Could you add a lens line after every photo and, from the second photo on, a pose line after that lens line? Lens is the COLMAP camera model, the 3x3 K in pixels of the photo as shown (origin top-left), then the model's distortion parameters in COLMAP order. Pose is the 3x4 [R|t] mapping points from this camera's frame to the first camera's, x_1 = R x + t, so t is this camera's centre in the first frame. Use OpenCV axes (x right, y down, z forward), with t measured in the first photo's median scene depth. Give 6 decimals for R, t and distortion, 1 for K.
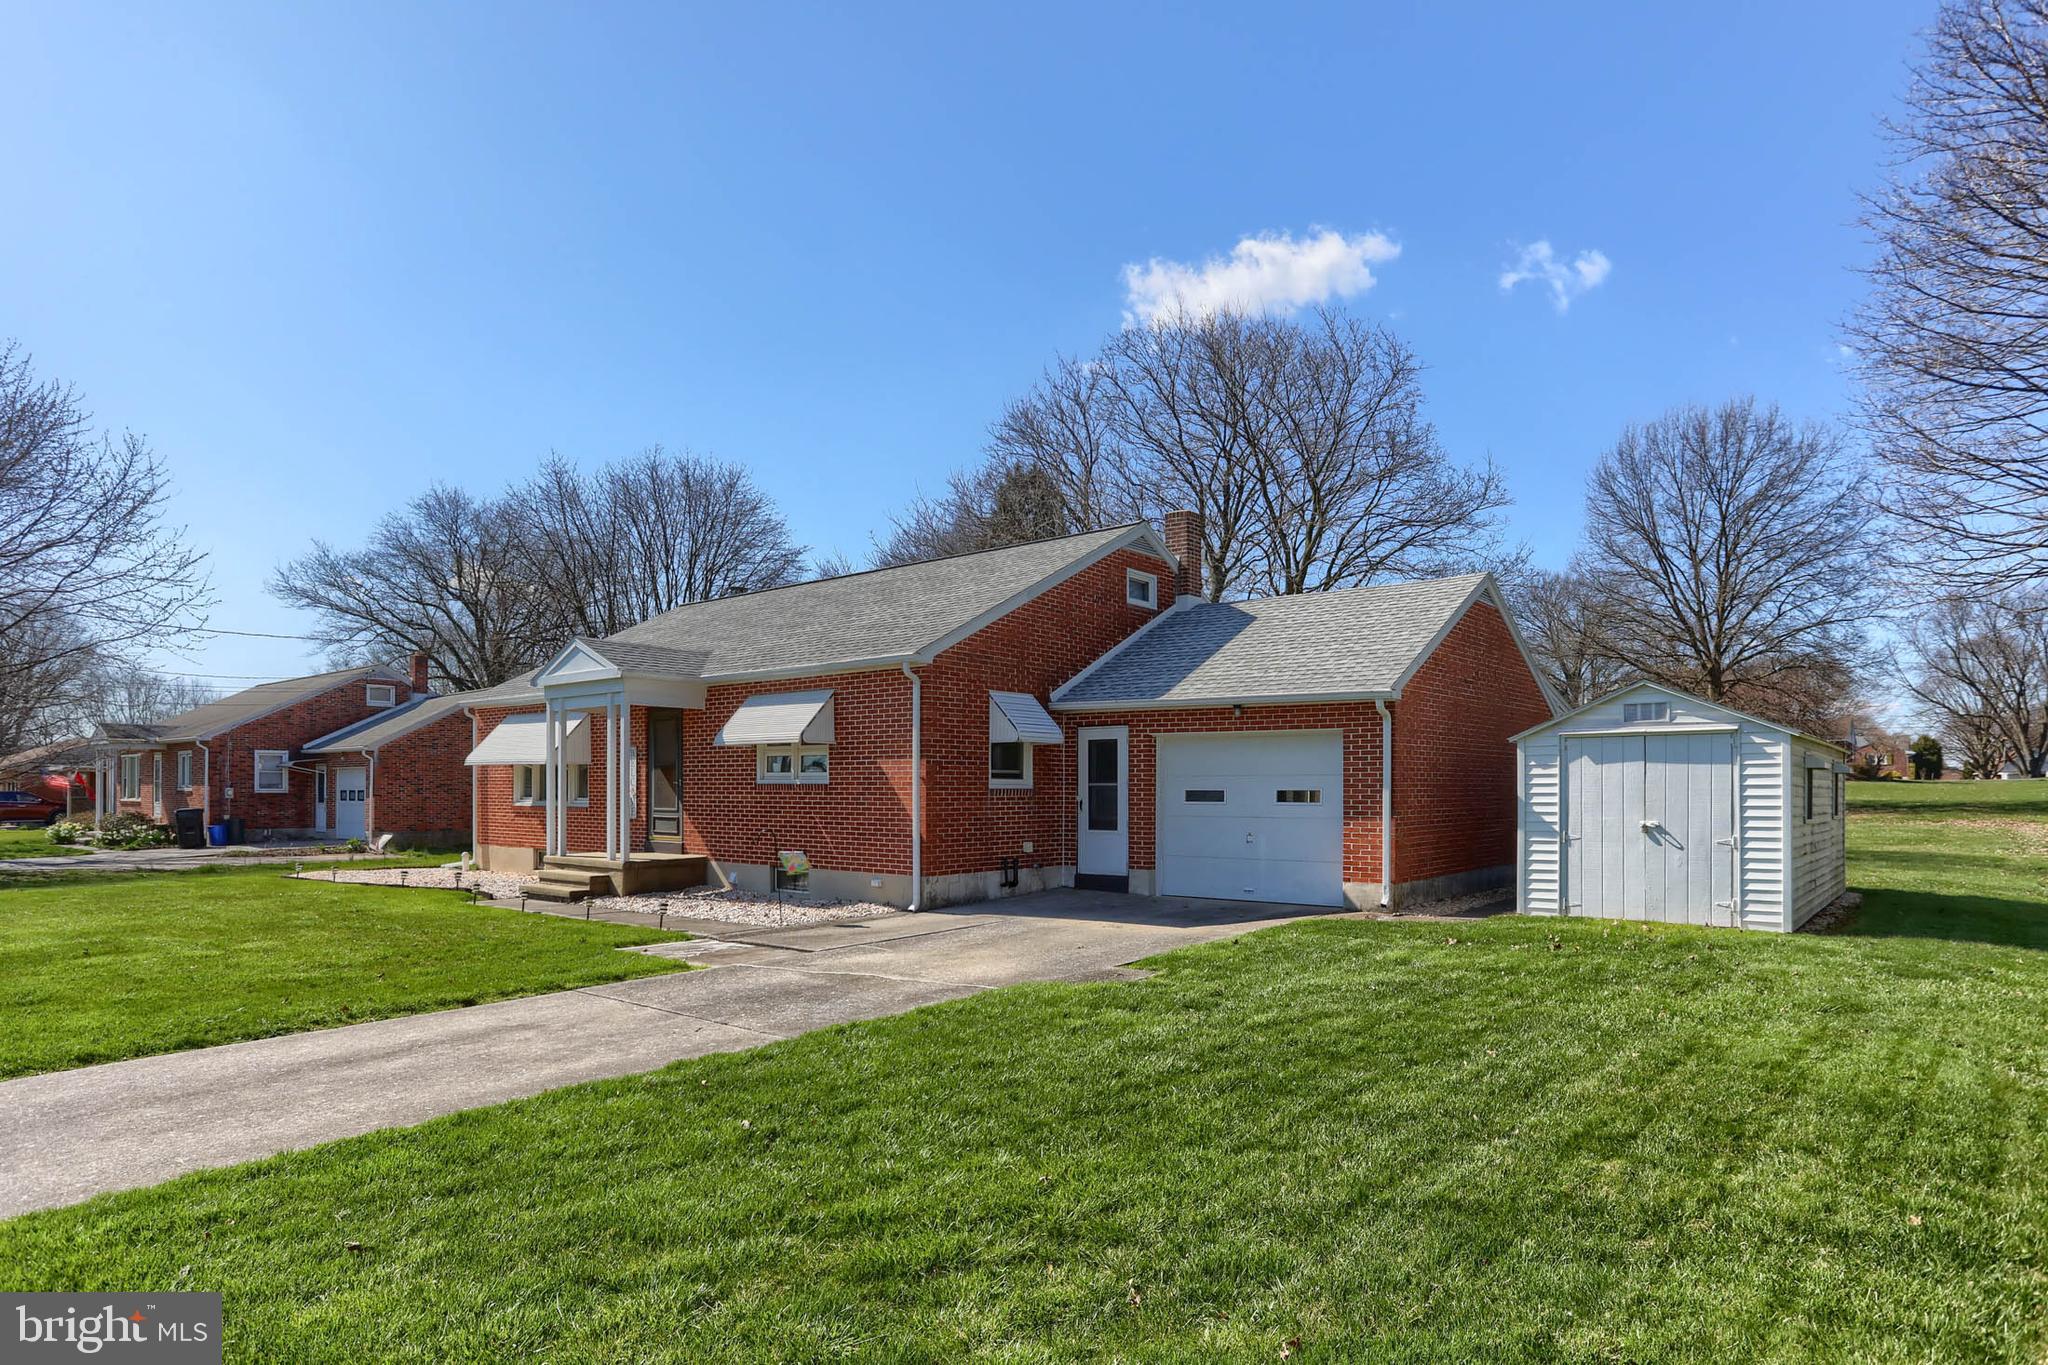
lens RADIAL K [[1168.9, 0, 1023.2], [0, 1168.9, 770.0], [0, 0, 1]] dist [-0.048397, 0.028058]
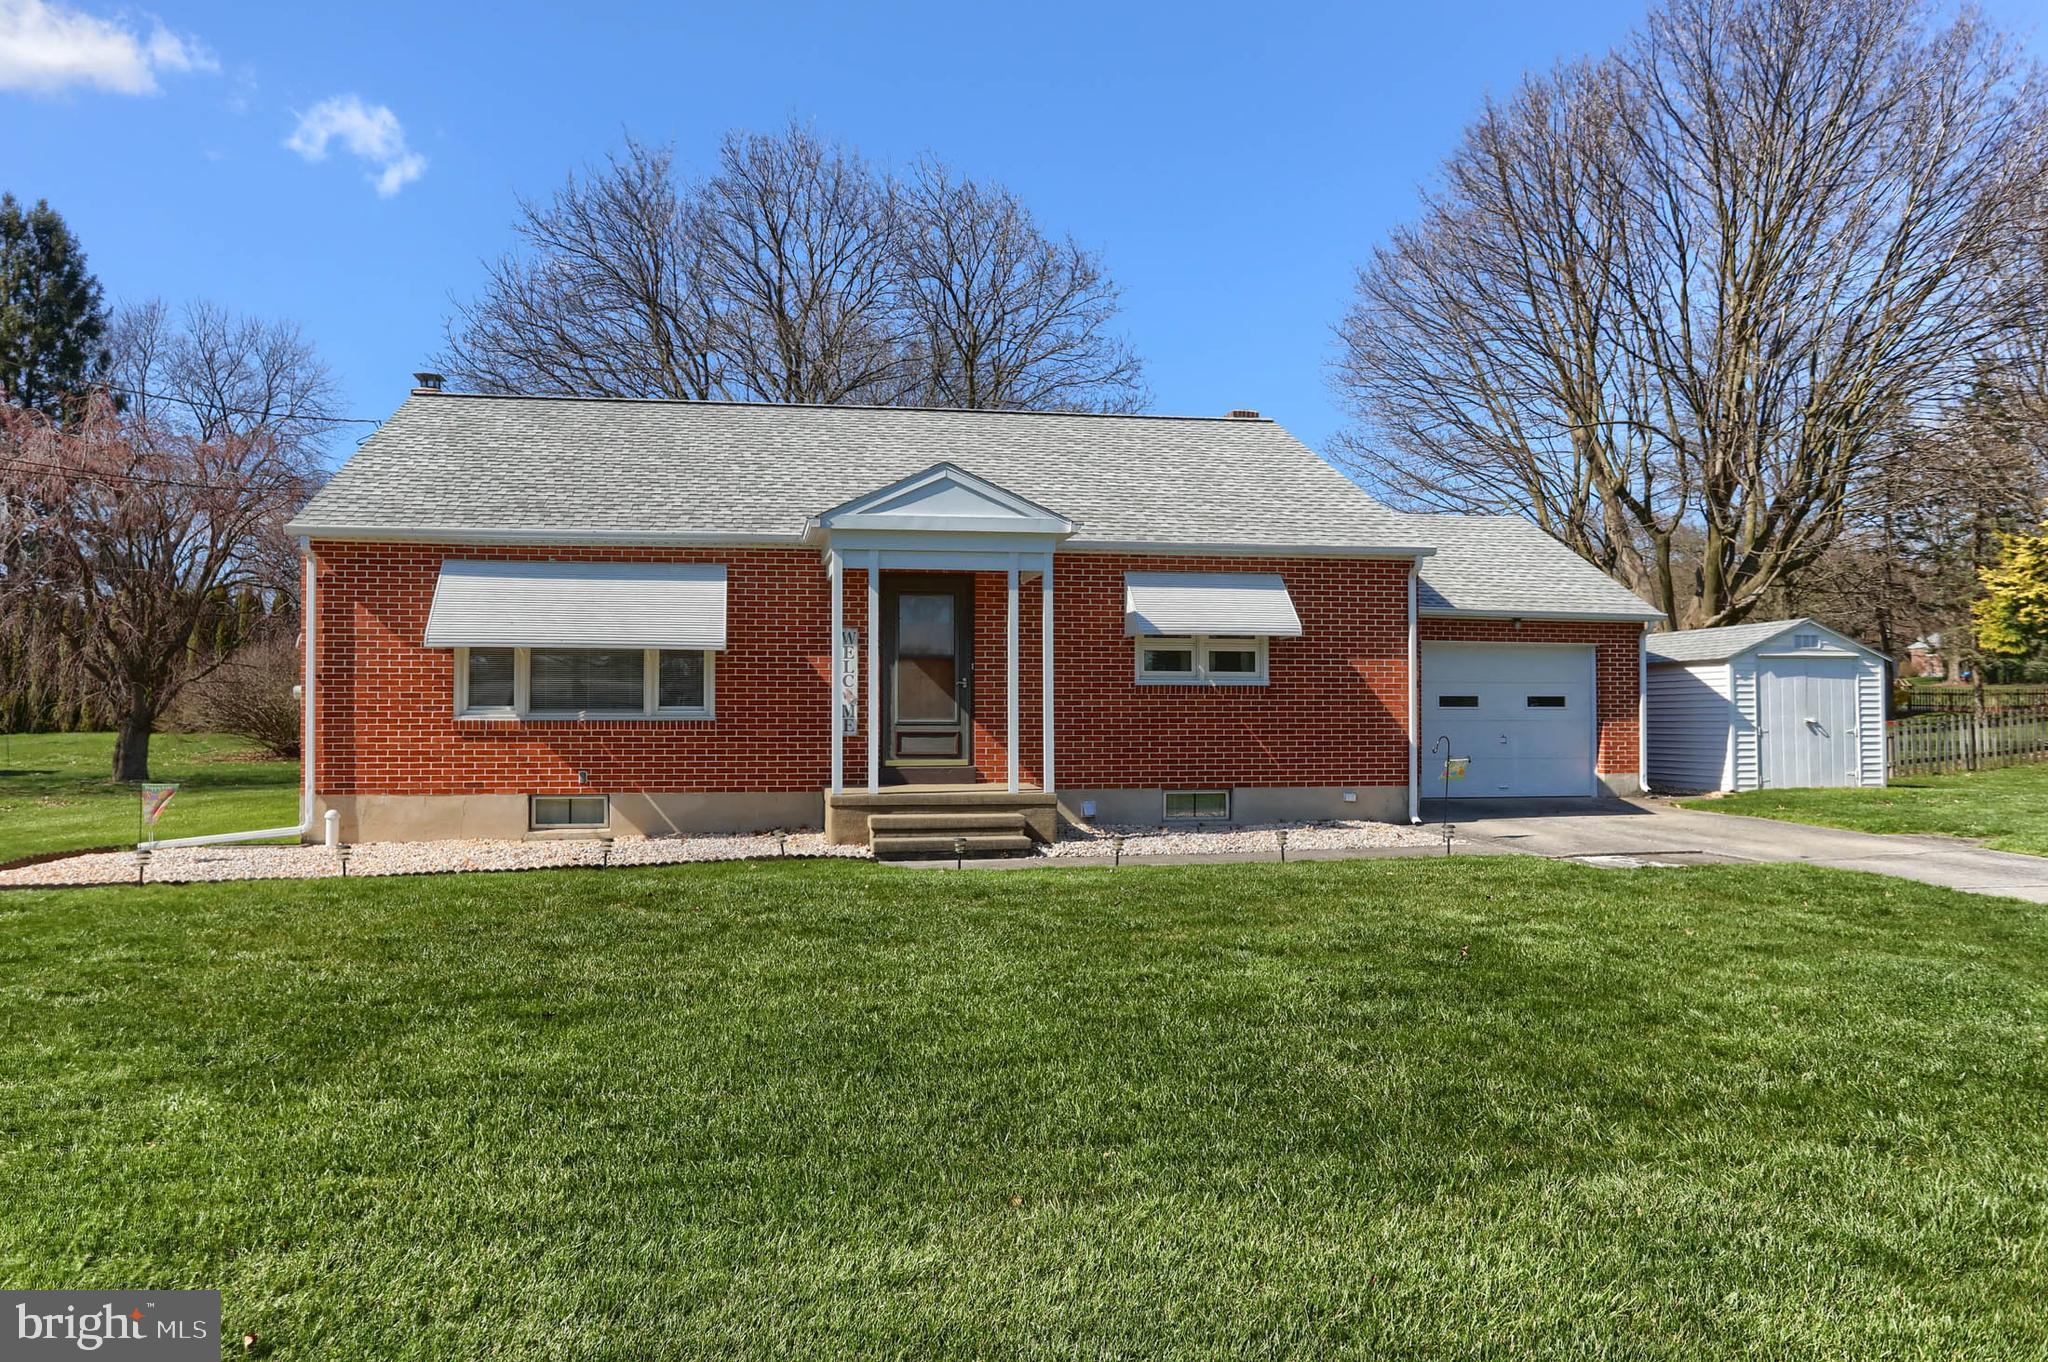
lens RADIAL K [[1377.3, 0, 999.2], [0, 1377.3, 692.8], [0, 0, 1]] dist [-0.040179, 0.051890]
pose [[0.653305, 0.008801, 0.757044, -1.133836], [-0.011406, 0.999933, -0.001782, 0.022510], [-0.757009, -0.007470, 0.653362, 0.536587]]
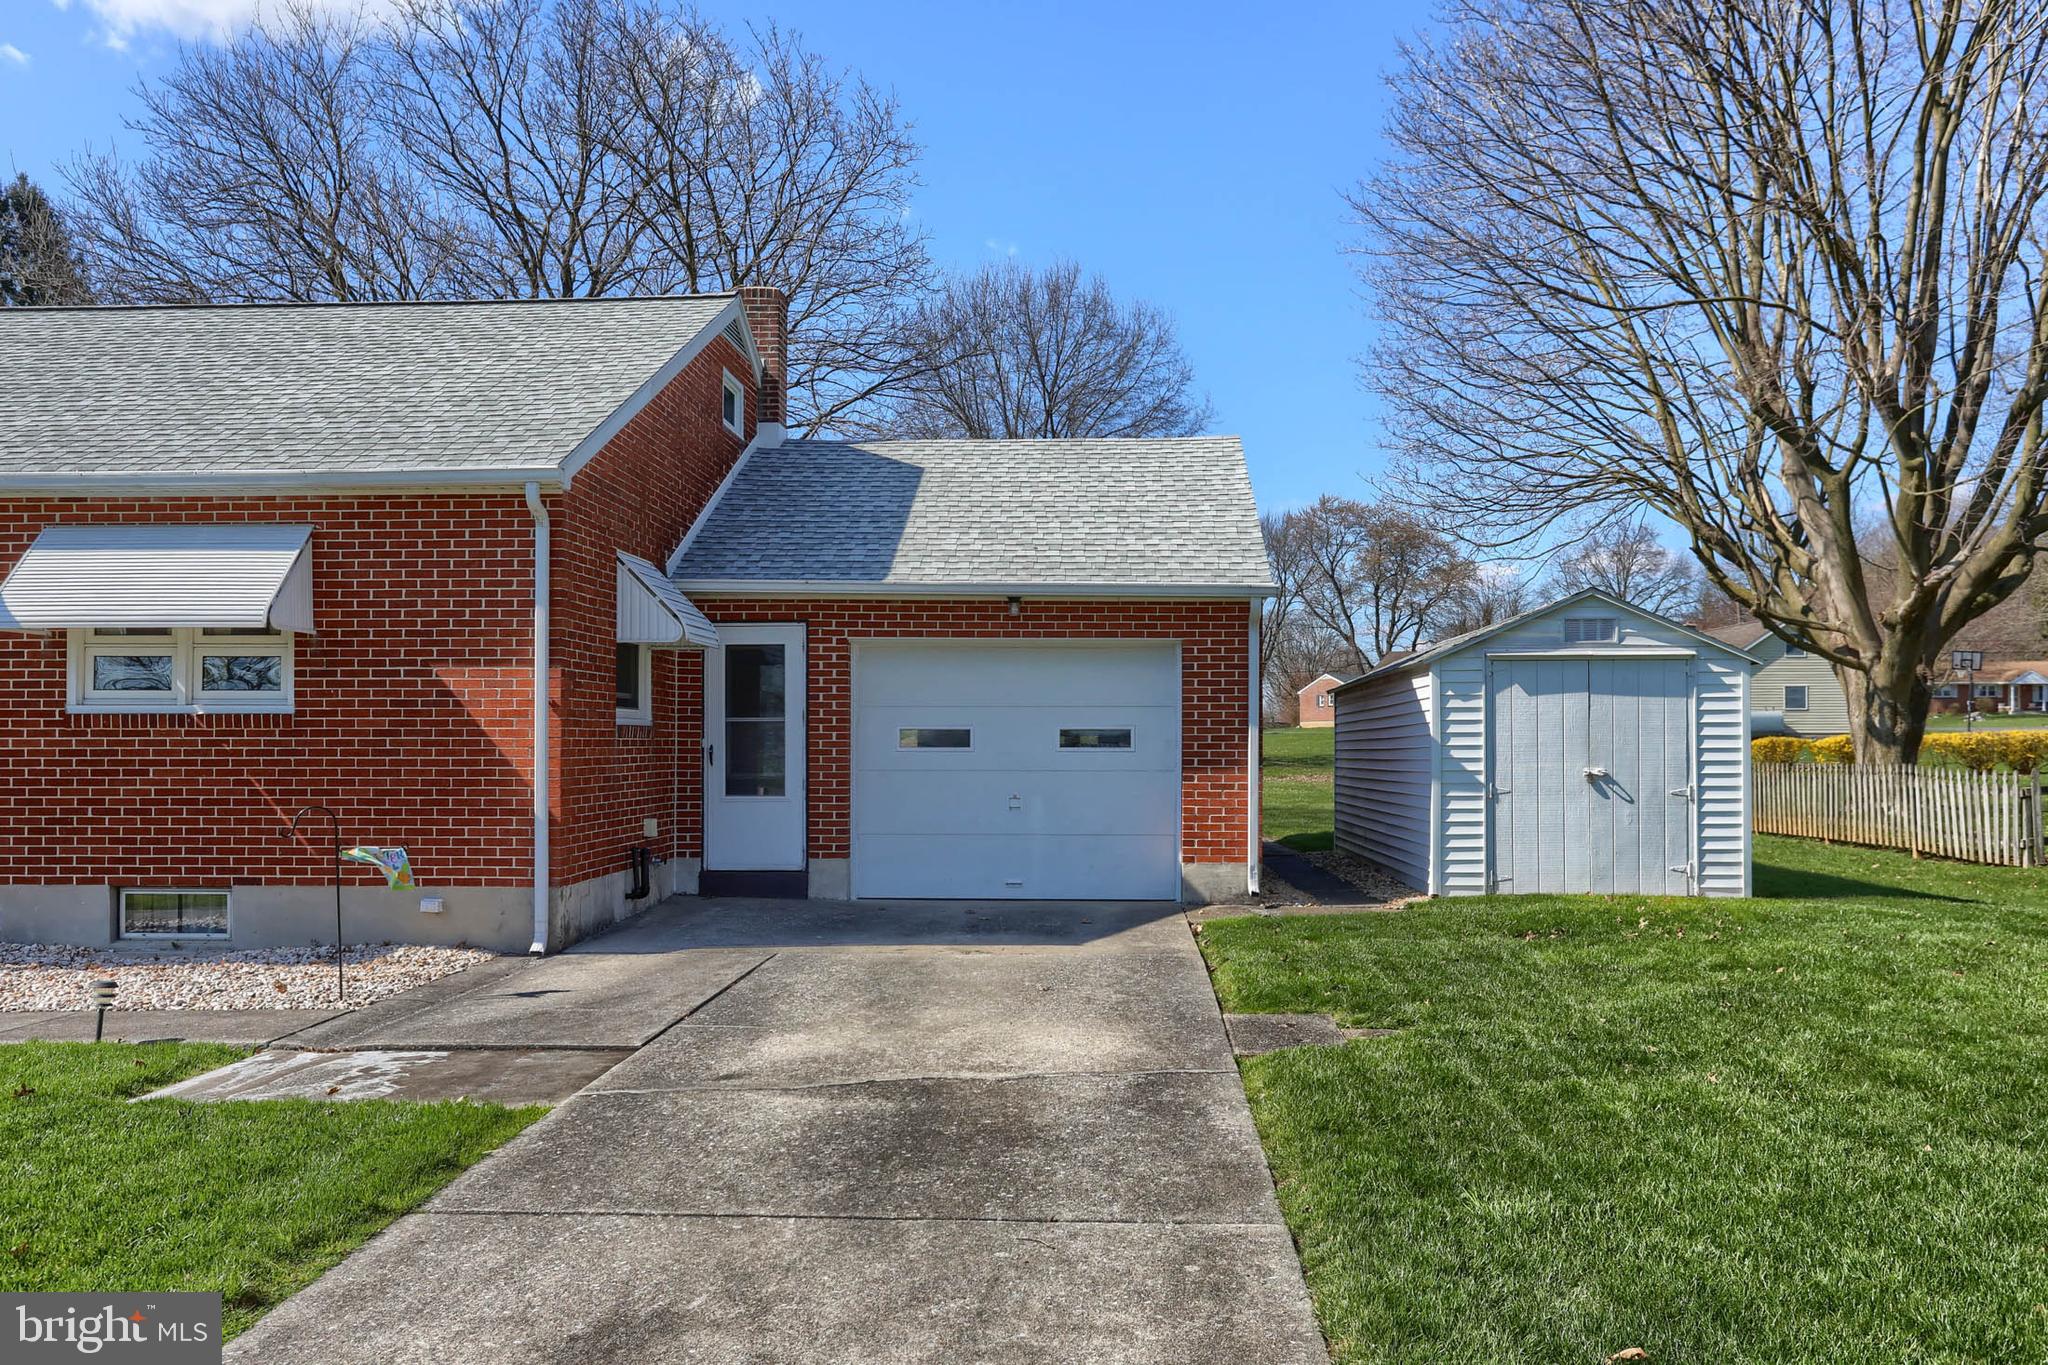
lens RADIAL K [[1627.6, 0, 1030.2], [0, 1627.6, 738.2], [0, 0, 1]] dist [-0.025487, 0.058400]
pose [[0.804299, 0.001168, 0.594224, -0.351969], [-0.009468, 0.999896, 0.010850, 0.012630], [-0.594149, -0.014353, 0.804227, 0.274140]]
